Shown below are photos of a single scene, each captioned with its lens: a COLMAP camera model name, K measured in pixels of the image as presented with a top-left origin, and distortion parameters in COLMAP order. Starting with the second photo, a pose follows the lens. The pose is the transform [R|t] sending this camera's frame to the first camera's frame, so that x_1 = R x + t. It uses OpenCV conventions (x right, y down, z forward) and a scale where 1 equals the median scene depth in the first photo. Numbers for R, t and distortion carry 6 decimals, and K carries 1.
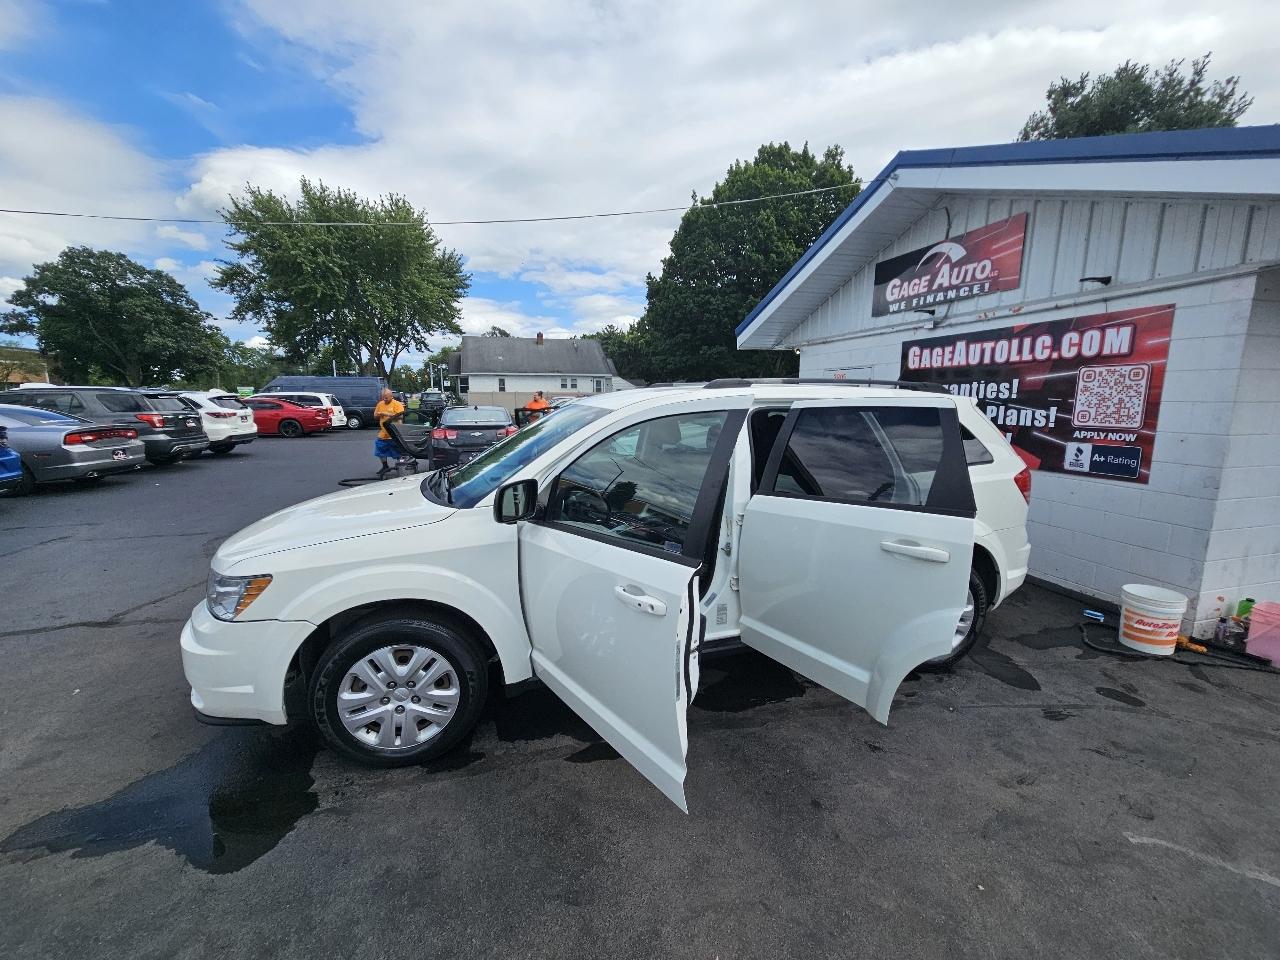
lens RADIAL K [[517.3, 0, 640.0], [0, 517.3, 480.0], [0, 0, 1]] dist [-0.000406, -0.000355]
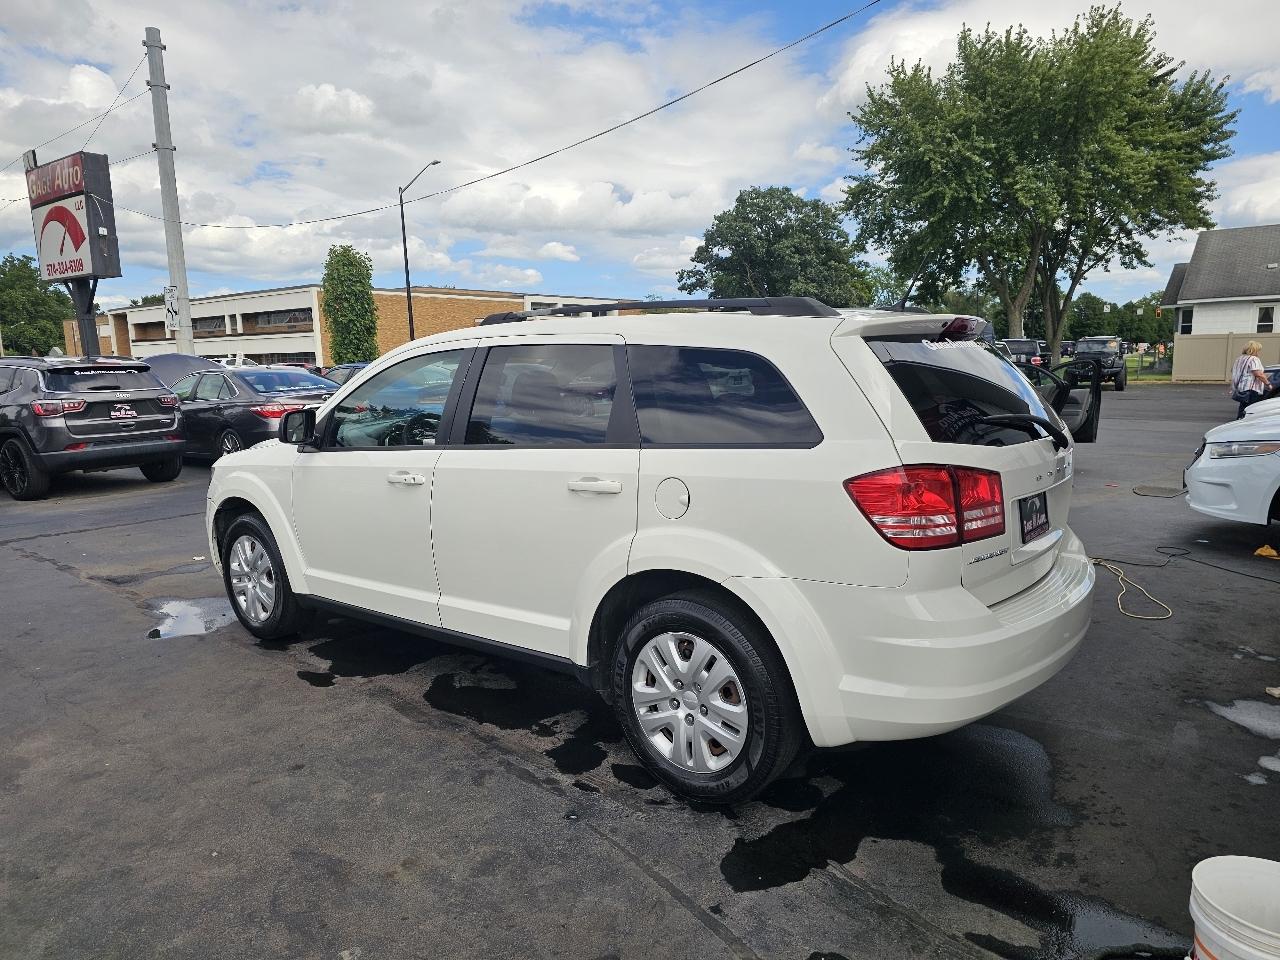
lens RADIAL K [[854.8, 0, 645.1], [0, 854.8, 479.7], [0, 0, 1]] dist [0.057787, -0.047949]
pose [[0.570239, 0.103523, -0.814930, 0.825349], [-0.111885, 0.992571, 0.047799, -0.015366], [0.813824, 0.063922, 0.577585, 0.245632]]
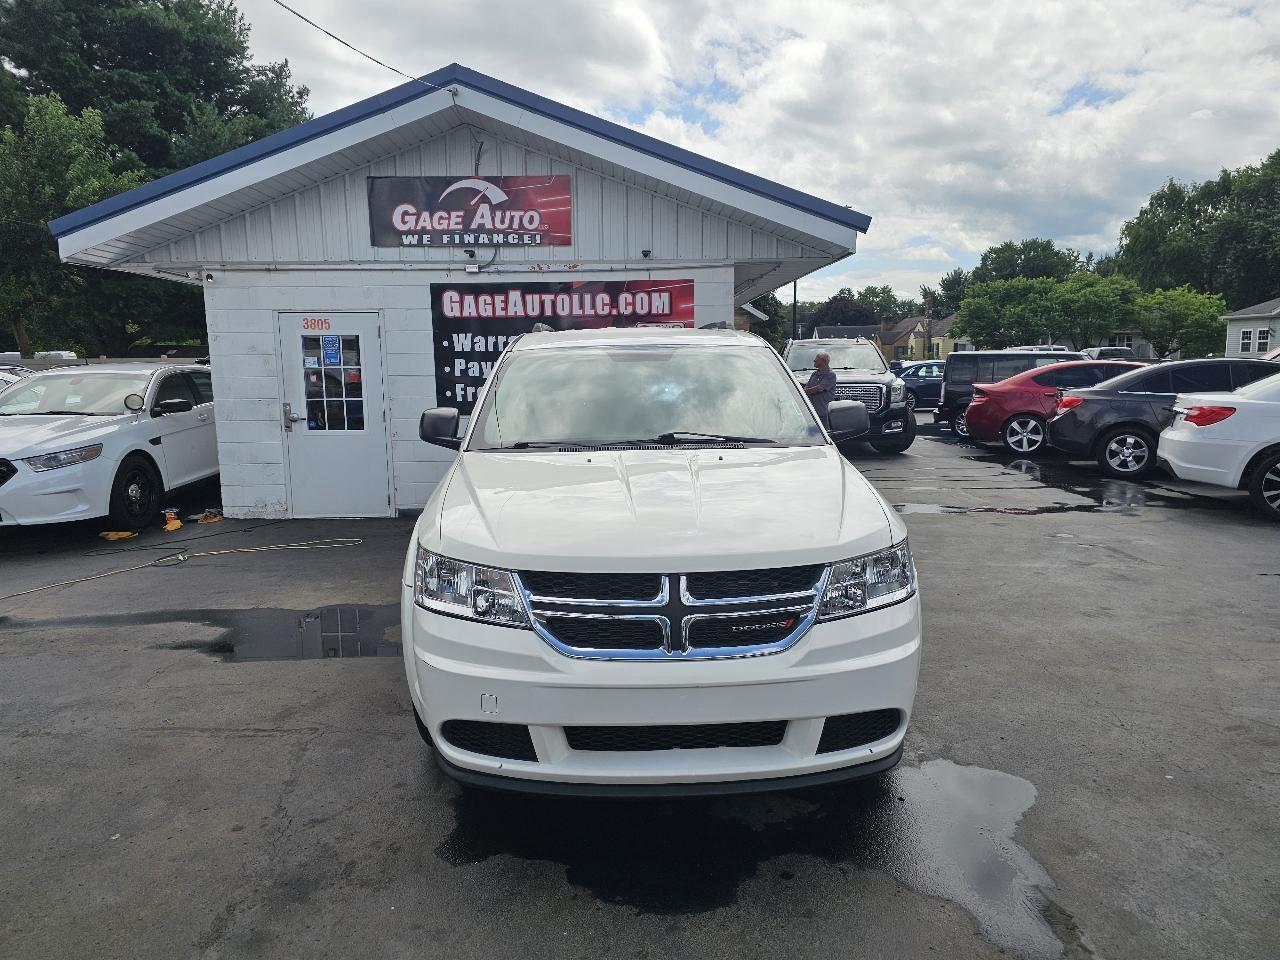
lens RADIAL K [[854.8, 0, 645.1], [0, 854.8, 479.7], [0, 0, 1]] dist [0.057787, -0.047949]
pose [[0.252522, -0.137004, 0.957843, -0.915937], [0.167349, 0.981191, 0.096224, -0.039810], [-0.953009, 0.135995, 0.270700, 0.406114]]
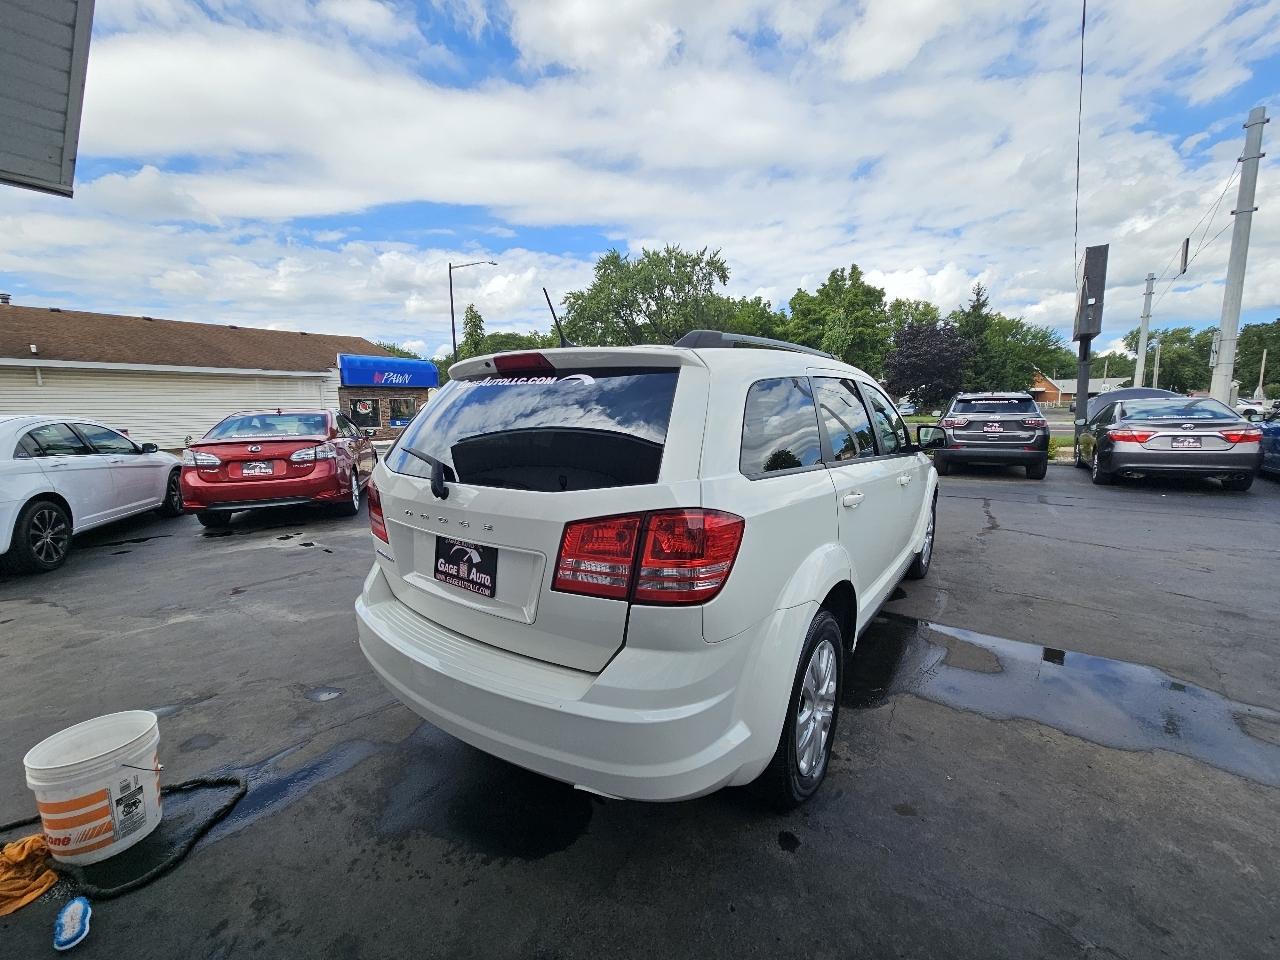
lens RADIAL K [[522.0, 0, 632.0], [0, 522.0, 469.8], [0, 0, 1]] dist [-0.000546, -0.000481]
pose [[-0.800822, 0.080205, -0.593507, 0.606789], [-0.086386, 0.965160, 0.246991, -0.147298], [0.592639, 0.249067, -0.765993, 1.130538]]
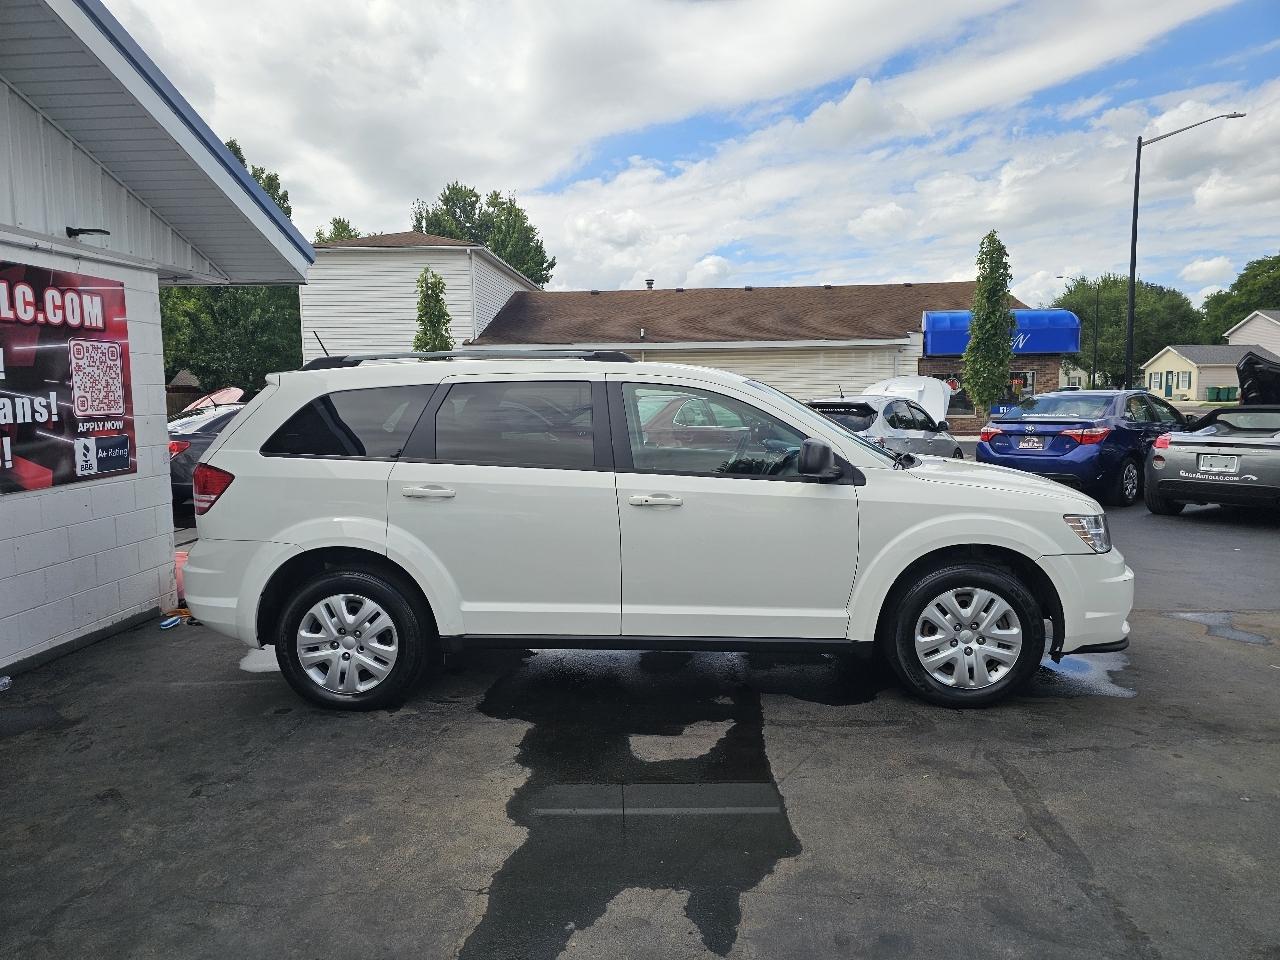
lens RADIAL K [[851.5, 0, 629.1], [0, 851.5, 465.8], [0, 0, 1]] dist [0.064835, -0.053585]
pose [[-0.943725, -0.021592, 0.330026, -0.272417], [0.061317, 0.969144, 0.238747, -0.239868], [-0.324997, 0.245548, -0.913282, 1.594692]]
